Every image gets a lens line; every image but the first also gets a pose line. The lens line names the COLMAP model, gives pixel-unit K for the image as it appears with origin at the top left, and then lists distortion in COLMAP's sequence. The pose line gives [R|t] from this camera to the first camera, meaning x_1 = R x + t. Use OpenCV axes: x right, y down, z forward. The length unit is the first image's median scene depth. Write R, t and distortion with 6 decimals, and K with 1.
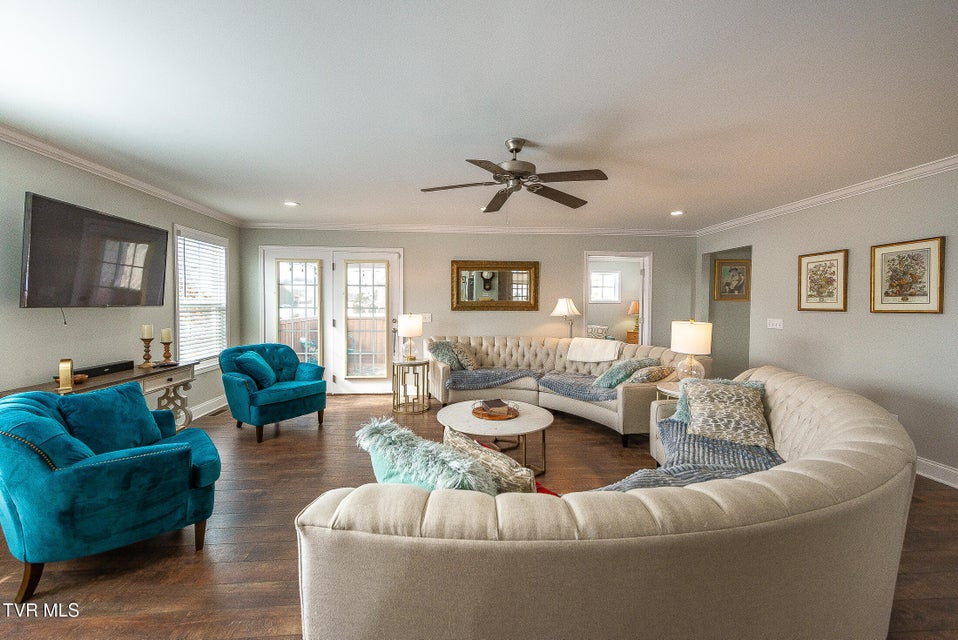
lens RADIAL K [[380.3, 0, 479.0], [0, 380.3, 320.0], [0, 0, 1]] dist [-0.002781, -0.000182]
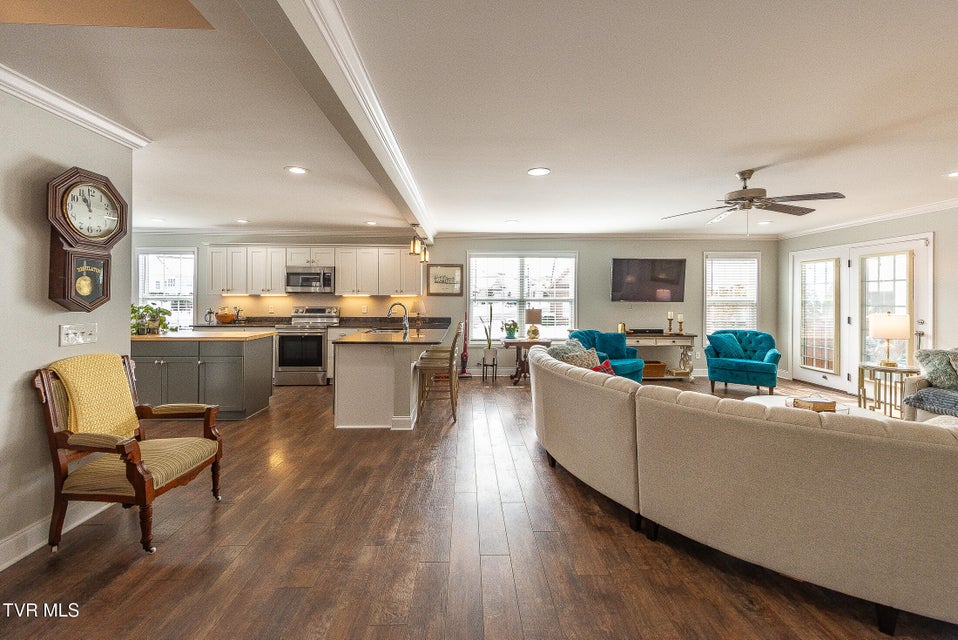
lens RADIAL K [[382.0, 0, 473.2], [0, 382.0, 308.8], [0, 0, 1]] dist [0.001623, 0.000018]
pose [[-0.067643, 0.021394, -0.997480, 0.750455], [-0.047477, 0.998568, 0.024637, -0.000528], [0.996579, 0.049024, -0.066531, 0.102713]]
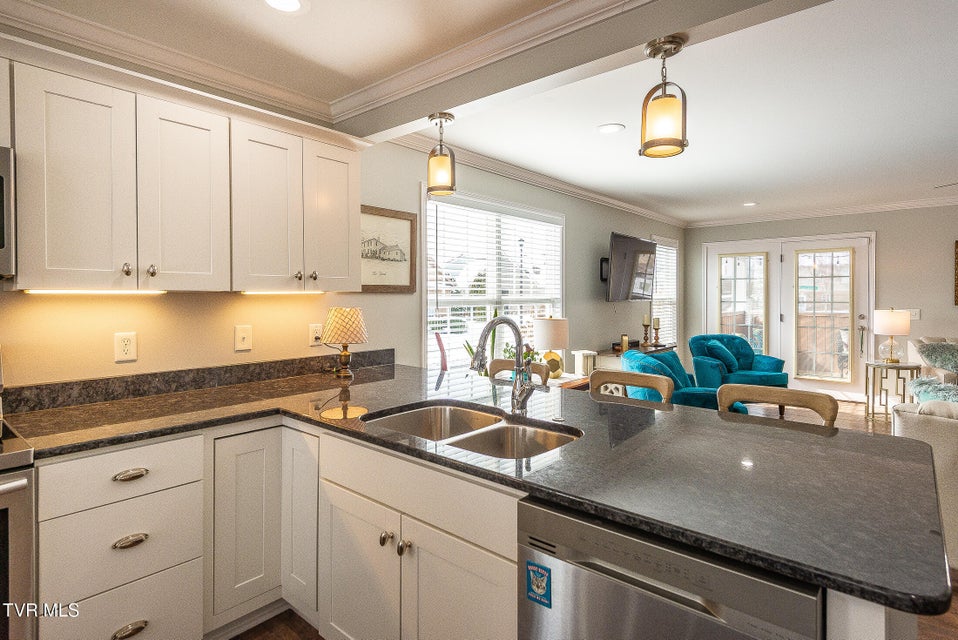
lens RADIAL K [[494.5, 0, 477.1], [0, 494.5, 301.2], [0, 0, 1]] dist [0.005926, 0.000138]
pose [[0.694587, -0.002279, -0.719405, -0.023041], [-0.022780, 0.999424, -0.025160, 0.016592], [0.719048, 0.033864, 0.694135, -0.445423]]
